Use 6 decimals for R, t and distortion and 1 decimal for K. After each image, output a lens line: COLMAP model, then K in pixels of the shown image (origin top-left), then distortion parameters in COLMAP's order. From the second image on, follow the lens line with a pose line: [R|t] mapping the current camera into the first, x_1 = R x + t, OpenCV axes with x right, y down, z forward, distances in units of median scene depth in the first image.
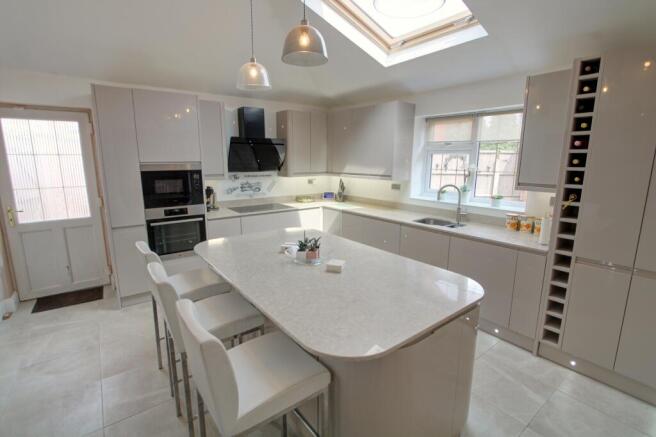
lens RADIAL K [[305.8, 0, 328.0], [0, 305.8, 218.5], [0, 0, 1]] dist [-0.012146, 0.000008]
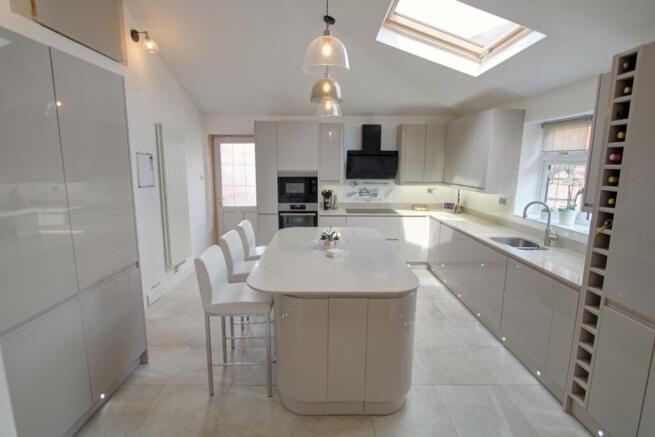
lens RADIAL K [[321.5, 0, 327.5], [0, 321.5, 218.5], [0, 0, 1]] dist [-0.002379, 0.000017]
pose [[0.804338, 0.101746, -0.585396, 0.423231], [-0.117391, 0.993022, 0.011298, -0.002773], [0.582460, 0.059633, 0.810669, -0.077343]]
